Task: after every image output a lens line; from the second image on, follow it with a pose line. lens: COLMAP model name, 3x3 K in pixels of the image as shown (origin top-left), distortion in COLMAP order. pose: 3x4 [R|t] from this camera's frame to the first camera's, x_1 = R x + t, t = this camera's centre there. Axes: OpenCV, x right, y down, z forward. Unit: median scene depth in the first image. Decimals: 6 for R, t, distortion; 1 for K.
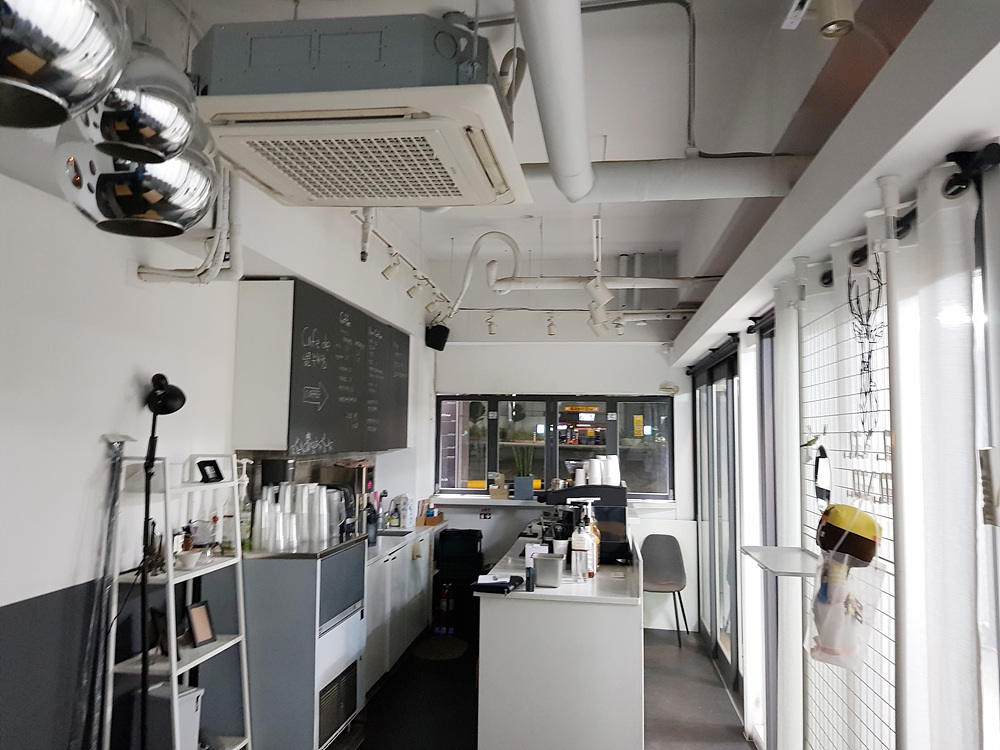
lens RADIAL K [[781.4, 0, 500.0], [0, 781.4, 375.0], [0, 0, 1]] dist [0.094404, -0.149343]
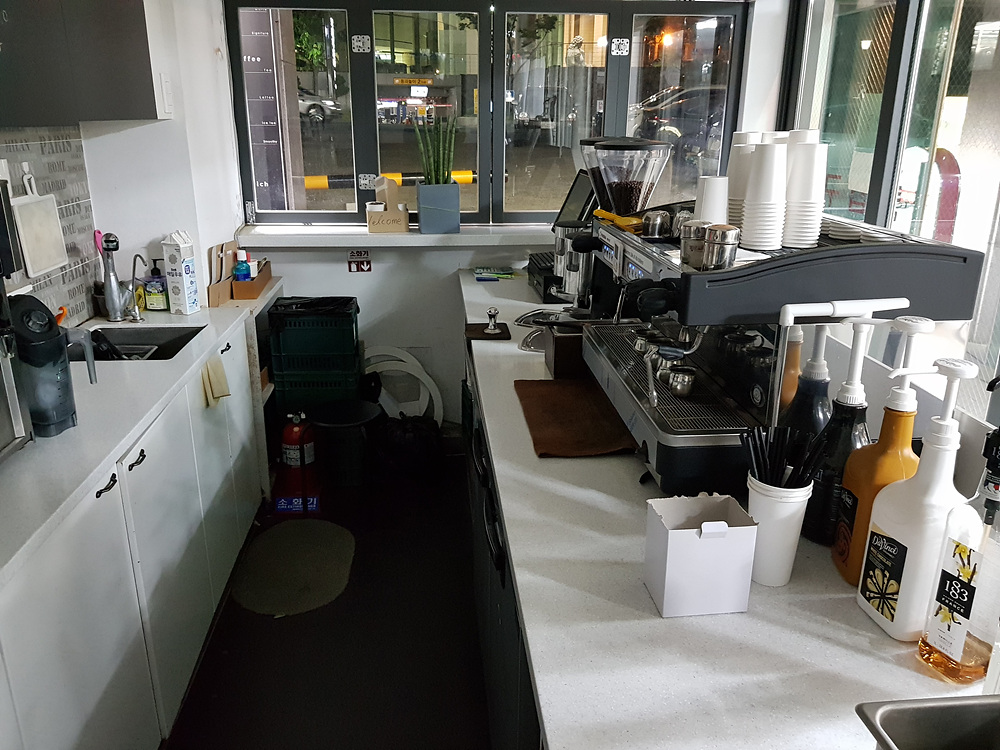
lens RADIAL K [[781.4, 0, 500.0], [0, 781.4, 375.0], [0, 0, 1]] dist [0.094404, -0.149343]
pose [[0.976414, -0.076635, 0.201848, -0.040703], [-0.006981, 0.923194, 0.384271, 0.056889], [-0.215794, -0.376616, 0.900885, 0.552654]]
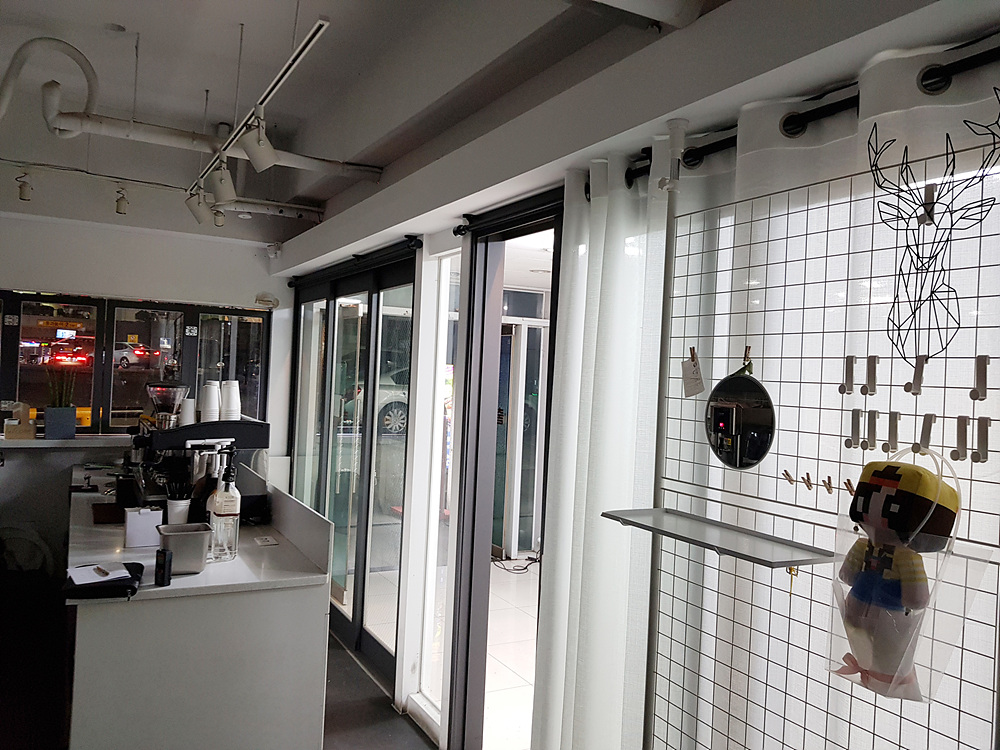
lens RADIAL K [[781.4, 0, 500.0], [0, 781.4, 375.0], [0, 0, 1]] dist [0.094404, -0.149343]
pose [[0.812973, 0.021122, 0.581918, -0.071115], [-0.075978, 0.994646, 0.070044, 0.019008], [-0.577323, -0.101157, 0.810226, 0.185913]]
